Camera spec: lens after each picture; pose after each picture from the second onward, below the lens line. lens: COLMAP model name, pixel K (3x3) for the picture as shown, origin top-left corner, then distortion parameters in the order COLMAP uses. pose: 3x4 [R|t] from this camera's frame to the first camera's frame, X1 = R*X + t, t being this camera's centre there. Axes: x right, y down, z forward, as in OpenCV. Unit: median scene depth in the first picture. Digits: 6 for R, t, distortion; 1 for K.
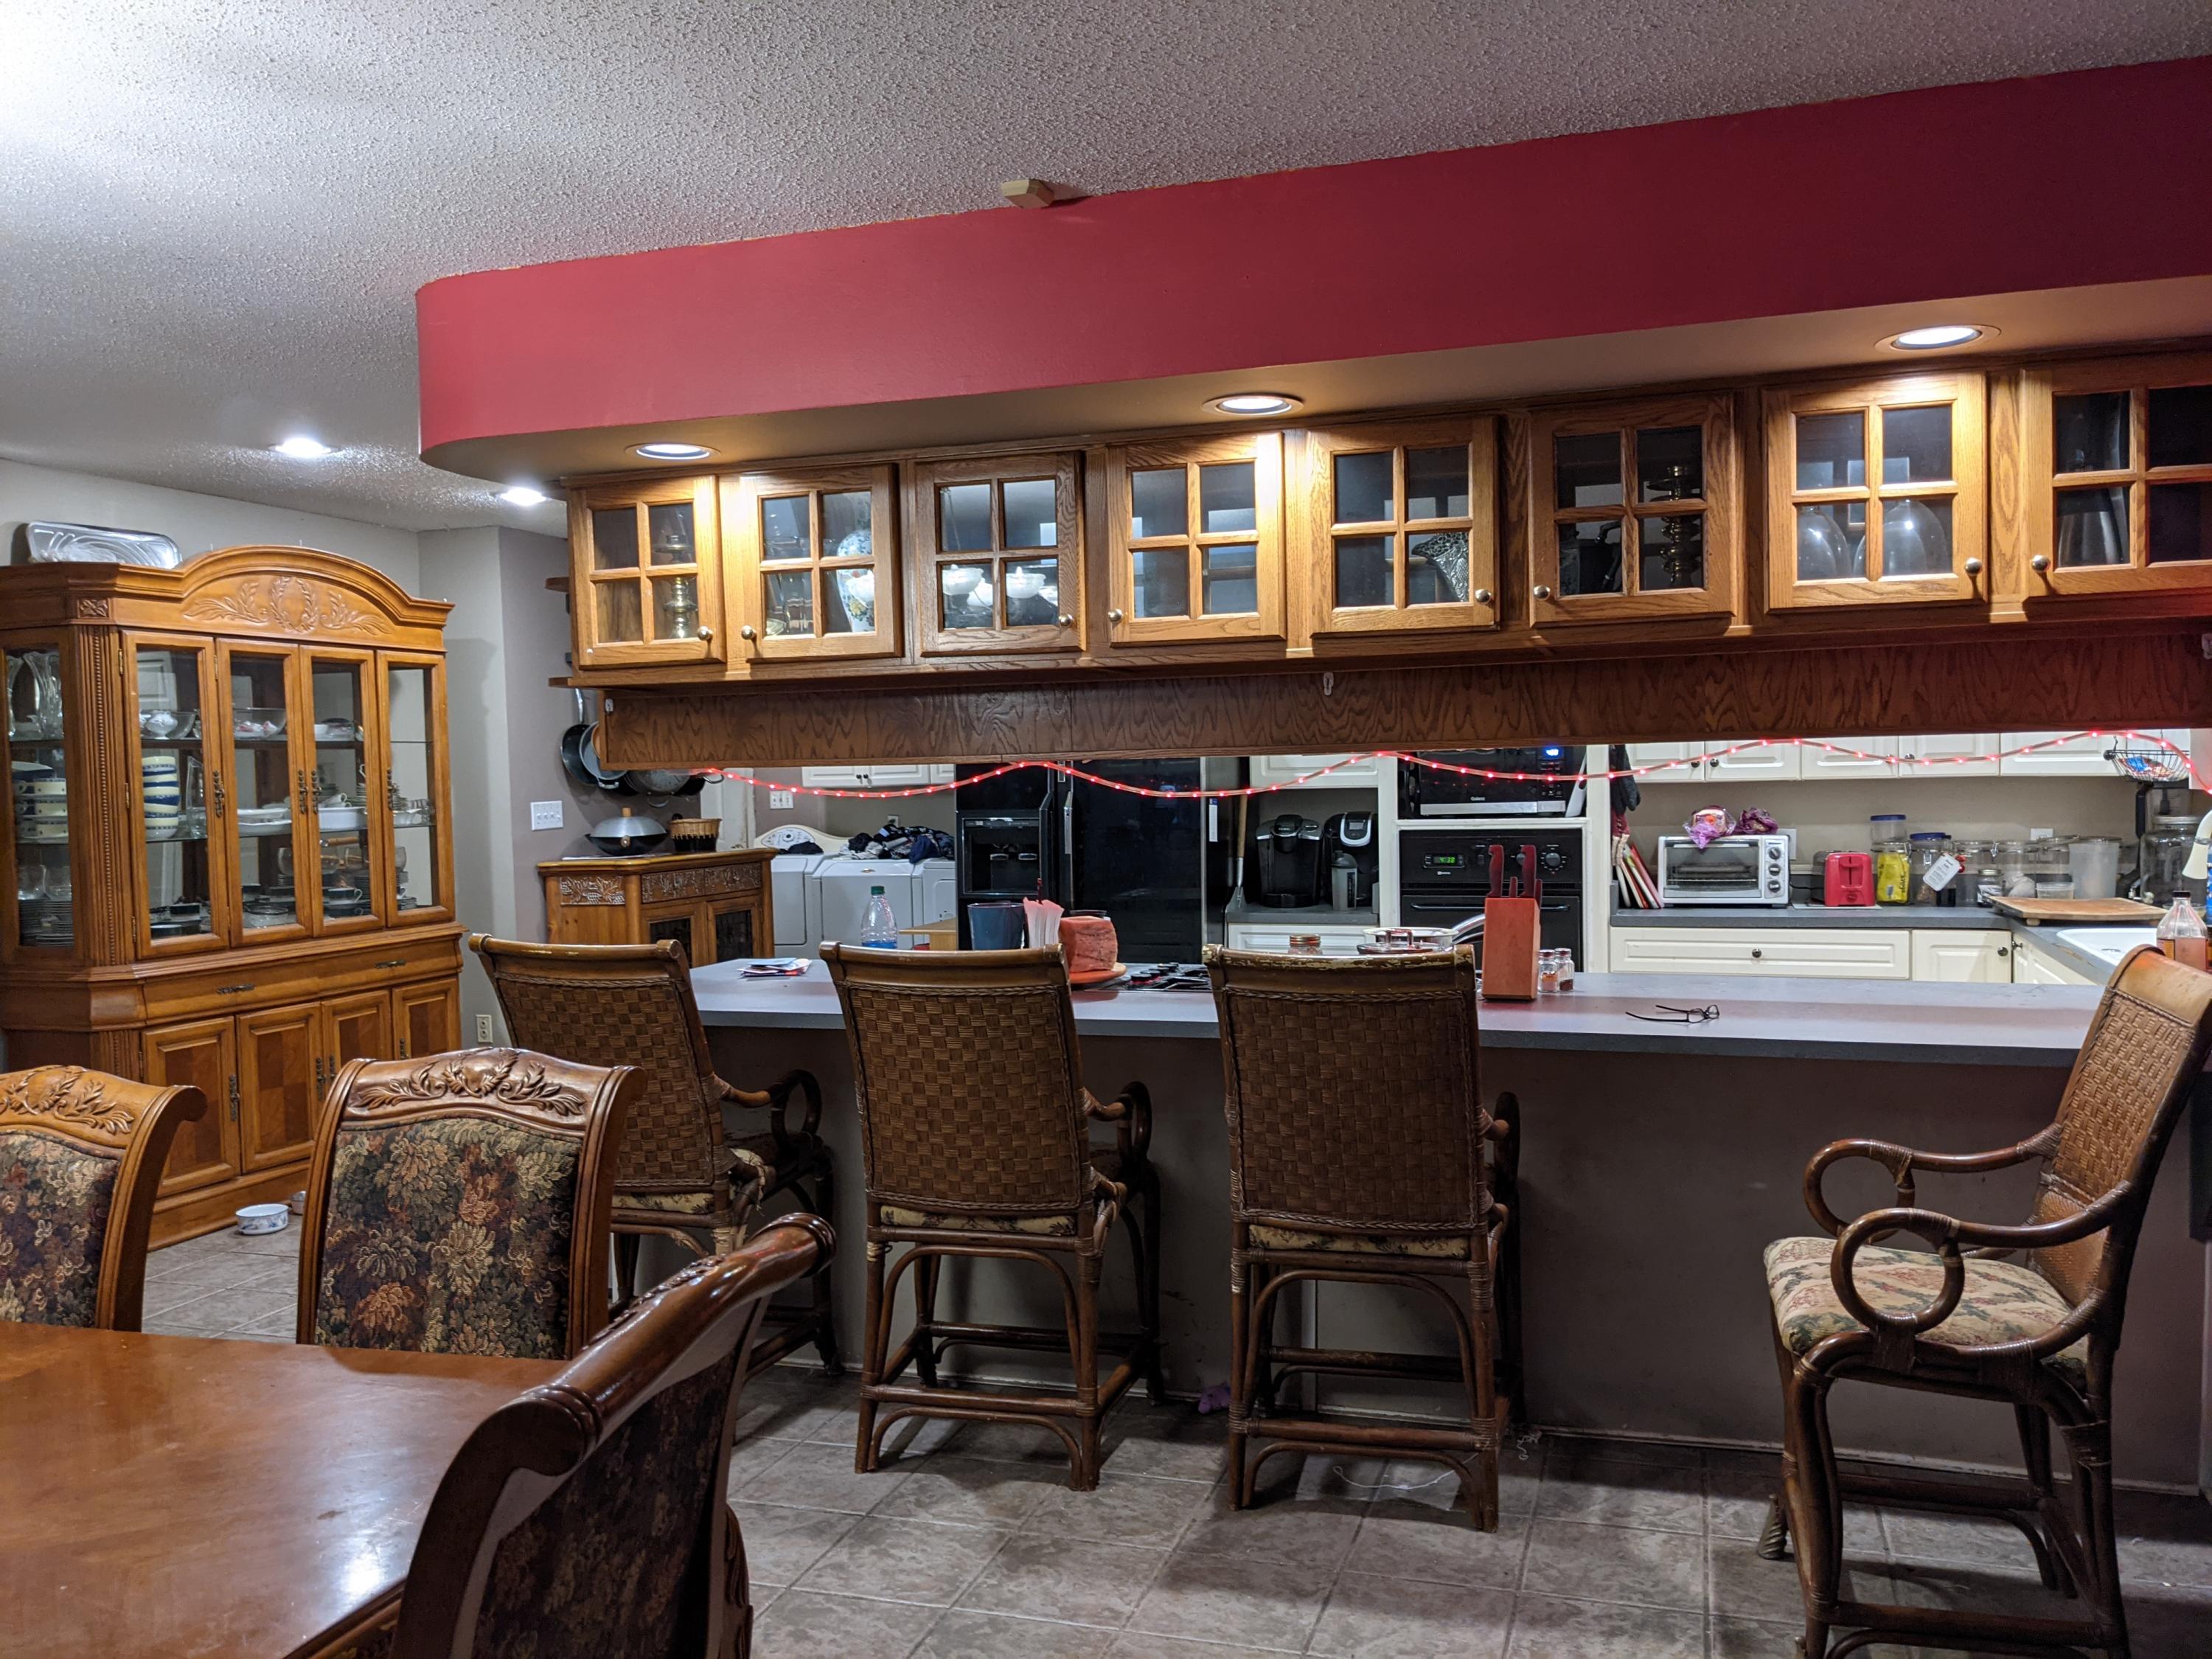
lens RADIAL K [[1783.3, 0, 1171.8], [0, 1783.3, 837.7], [0, 0, 1]] dist [0.059009, -0.094967]
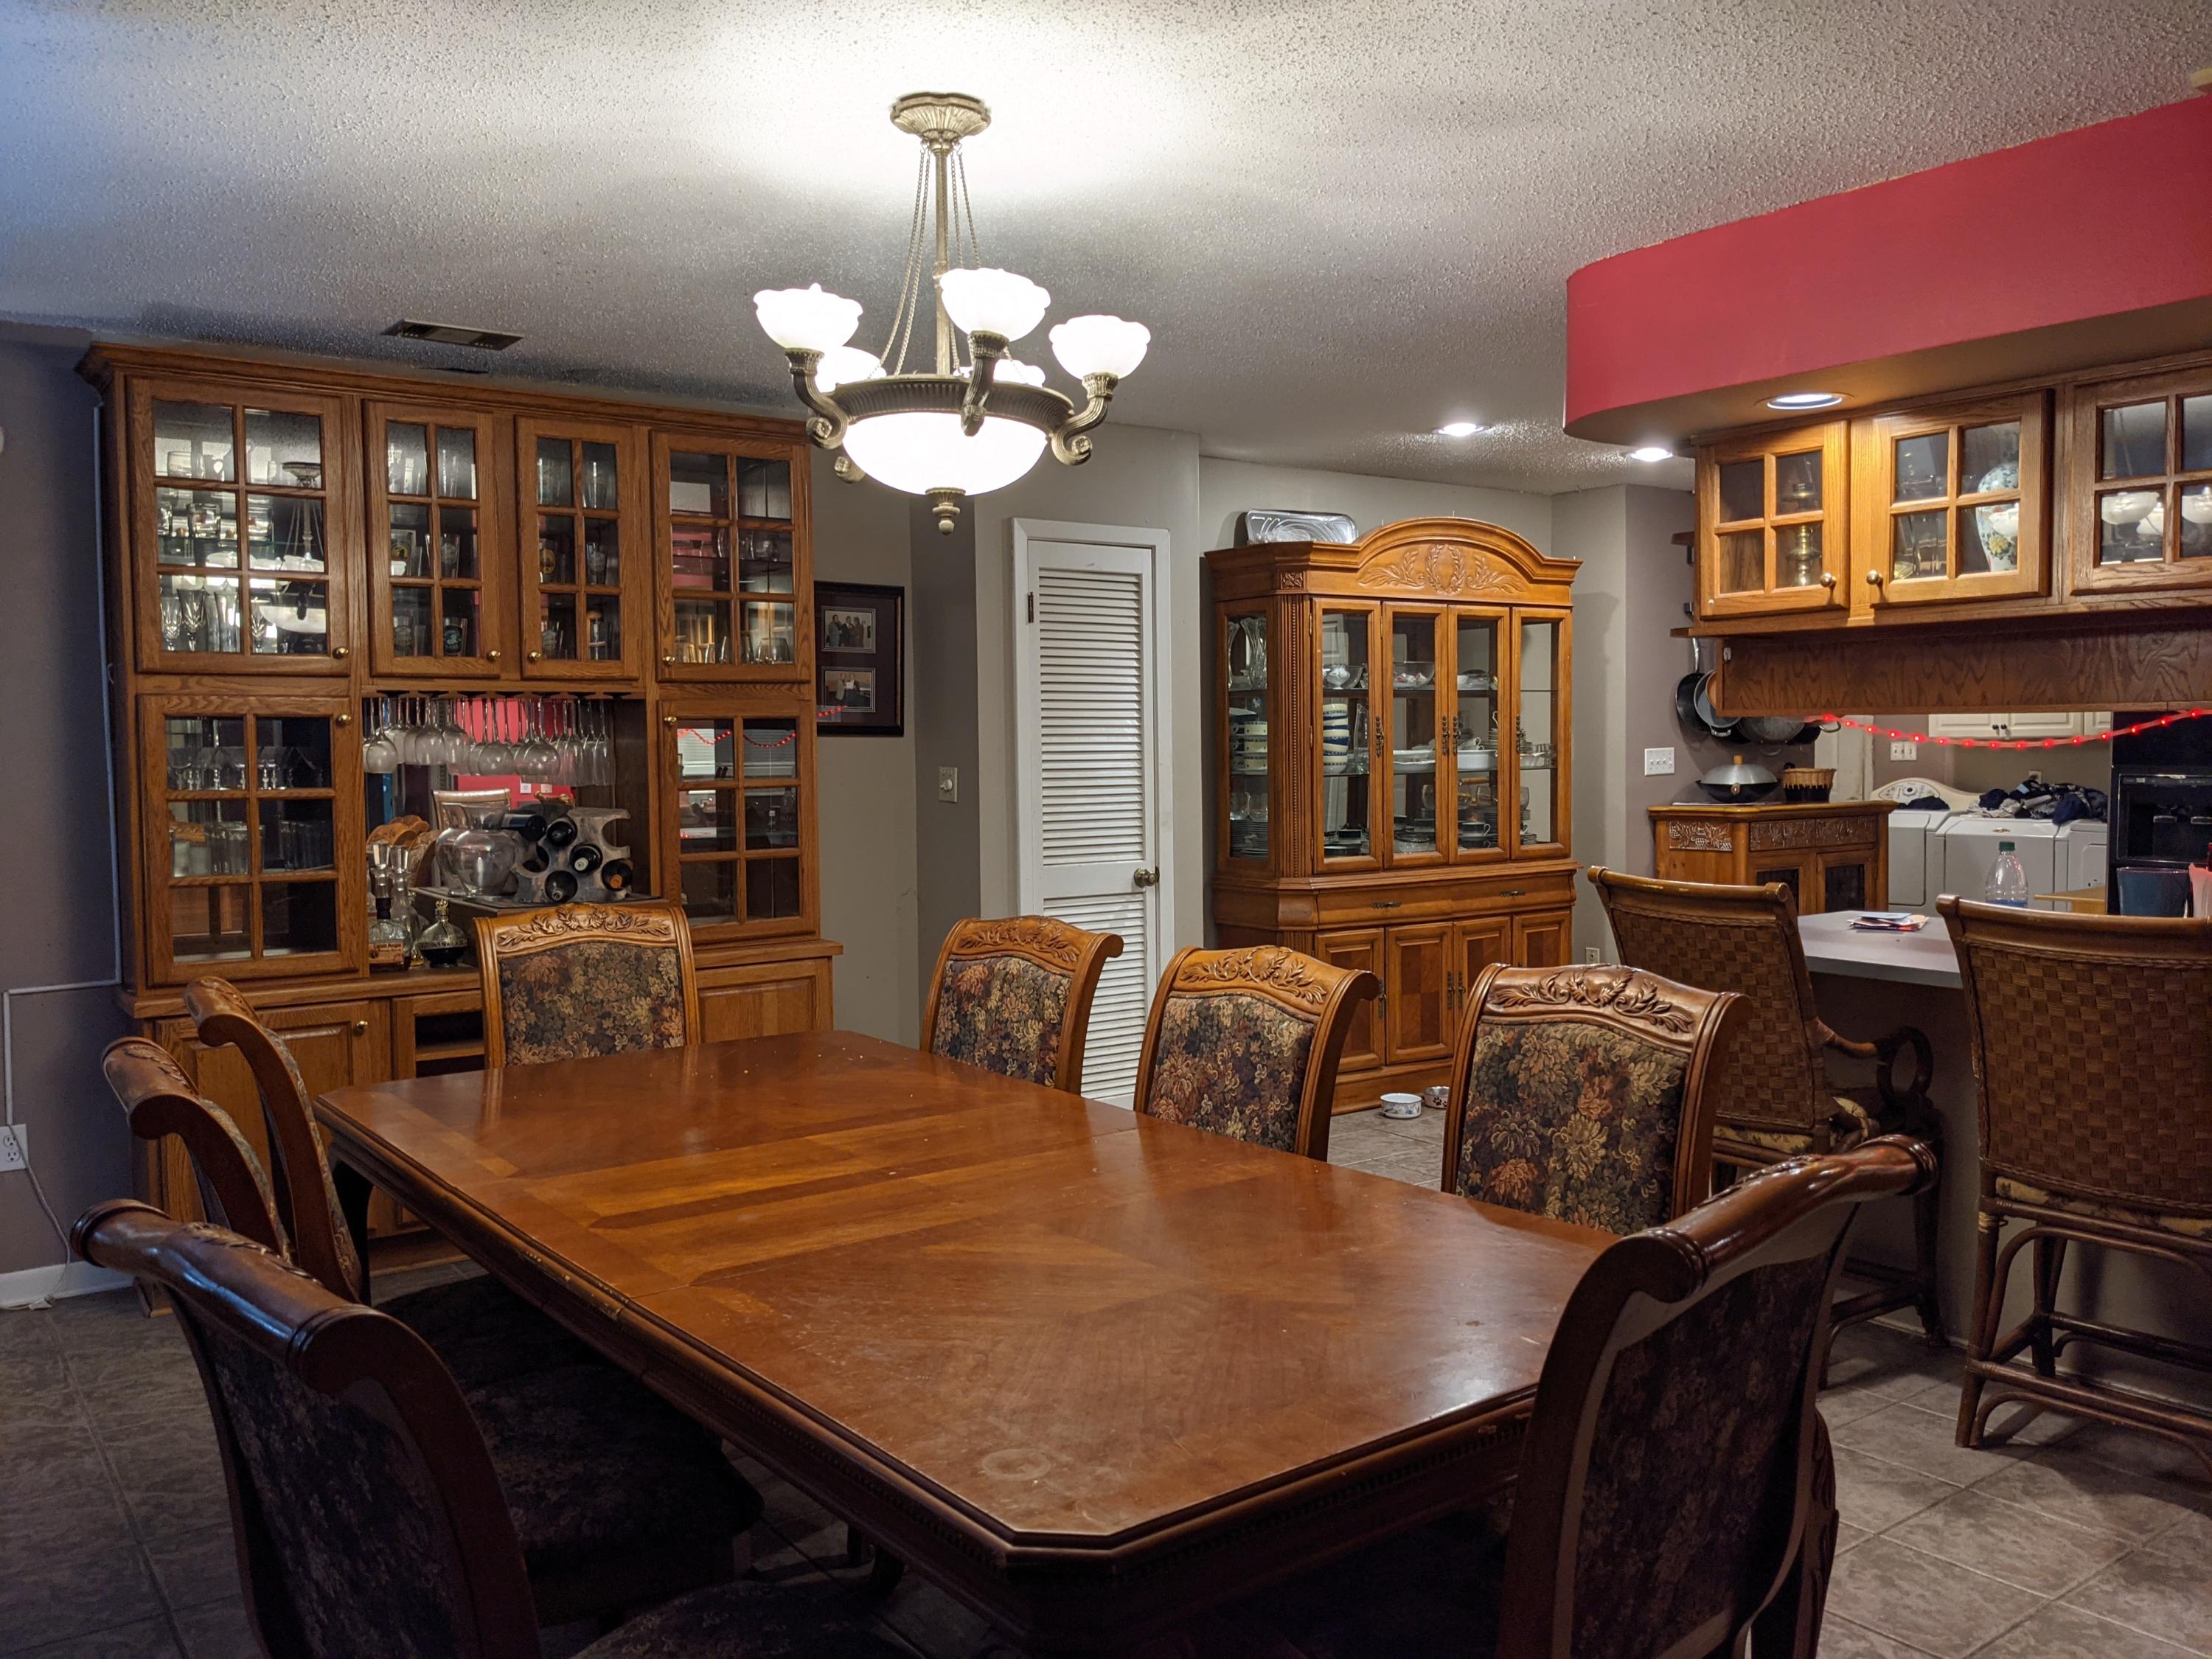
lens RADIAL K [[1783.3, 0, 1082.1], [0, 1783.3, 822.5], [0, 0, 1]] dist [0.059009, -0.094967]
pose [[0.799509, 0.042935, -0.599118, 0.013604], [-0.031376, 0.999066, 0.029725, 0.004519], [0.599834, -0.004968, 0.800109, -0.054451]]
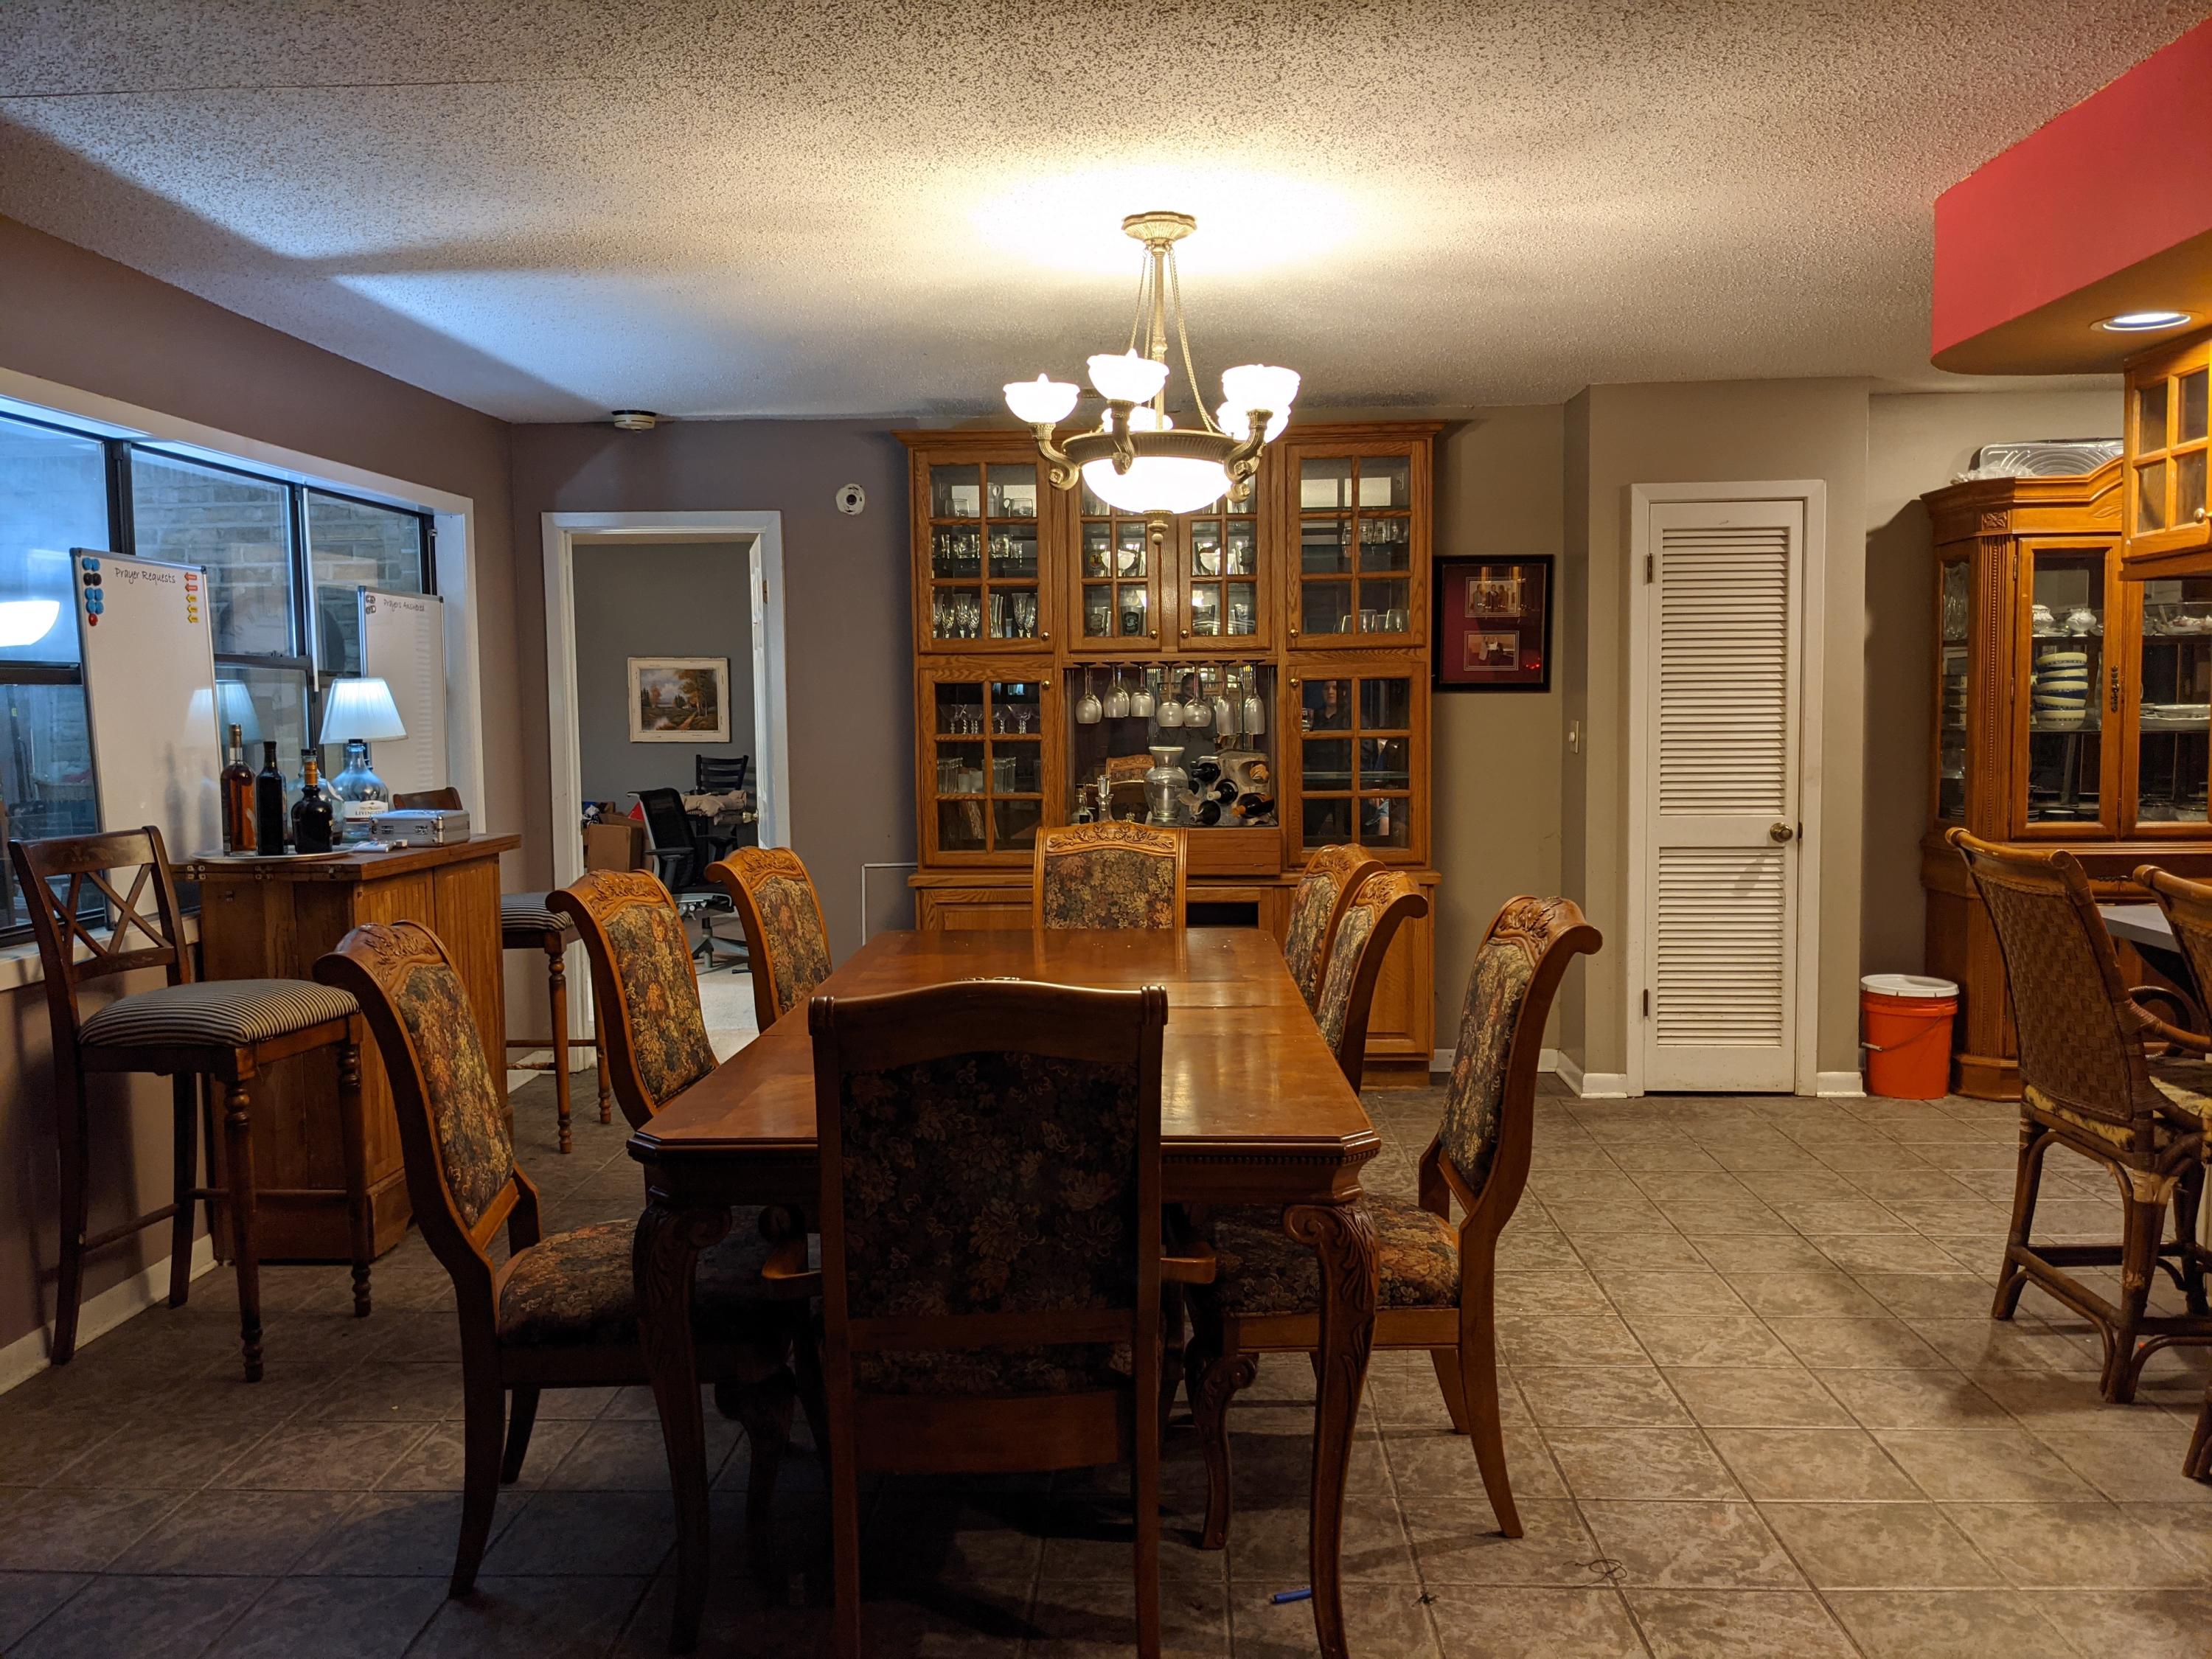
lens RADIAL K [[1783.3, 0, 1041.5], [0, 1783.3, 842.4], [0, 0, 1]] dist [0.059009, -0.094967]
pose [[0.213072, 0.094626, -0.972444, 0.518944], [-0.030431, 0.995459, 0.090198, -0.016013], [0.976563, 0.010374, 0.214984, 0.258099]]
